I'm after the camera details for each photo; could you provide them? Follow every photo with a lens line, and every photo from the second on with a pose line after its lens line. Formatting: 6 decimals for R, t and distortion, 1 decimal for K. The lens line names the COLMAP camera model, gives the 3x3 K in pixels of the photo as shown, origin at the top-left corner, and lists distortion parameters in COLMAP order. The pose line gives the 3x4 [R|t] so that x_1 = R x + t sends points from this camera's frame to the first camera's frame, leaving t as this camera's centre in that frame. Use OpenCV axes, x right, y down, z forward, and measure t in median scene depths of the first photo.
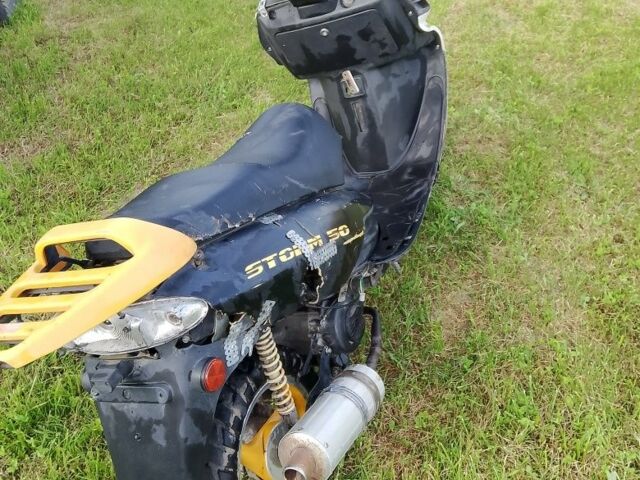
lens RADIAL K [[614.0, 0, 330.3], [0, 614.0, 237.8], [0, 0, 1]] dist [0.074155, -0.029678]
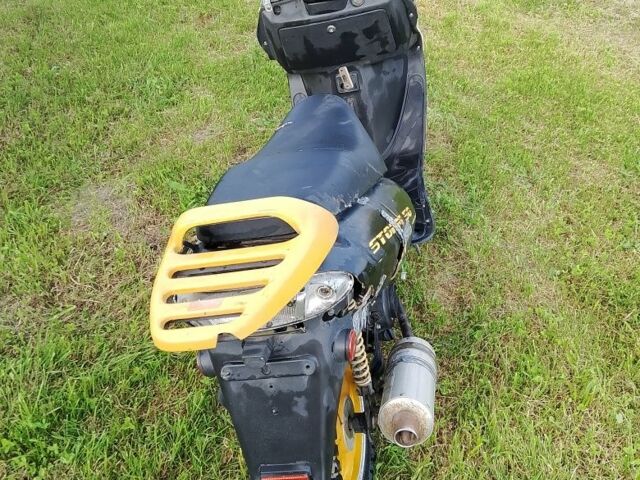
lens RADIAL K [[607.8, 0, 320.0], [0, 607.8, 240.0], [0, 0, 1]] dist [0.064854, 0.006628]
pose [[0.973437, -0.034163, 0.226392, -0.269047], [0.034615, 0.999399, 0.001976, 0.021739], [-0.226323, 0.005913, 0.974034, -0.003196]]
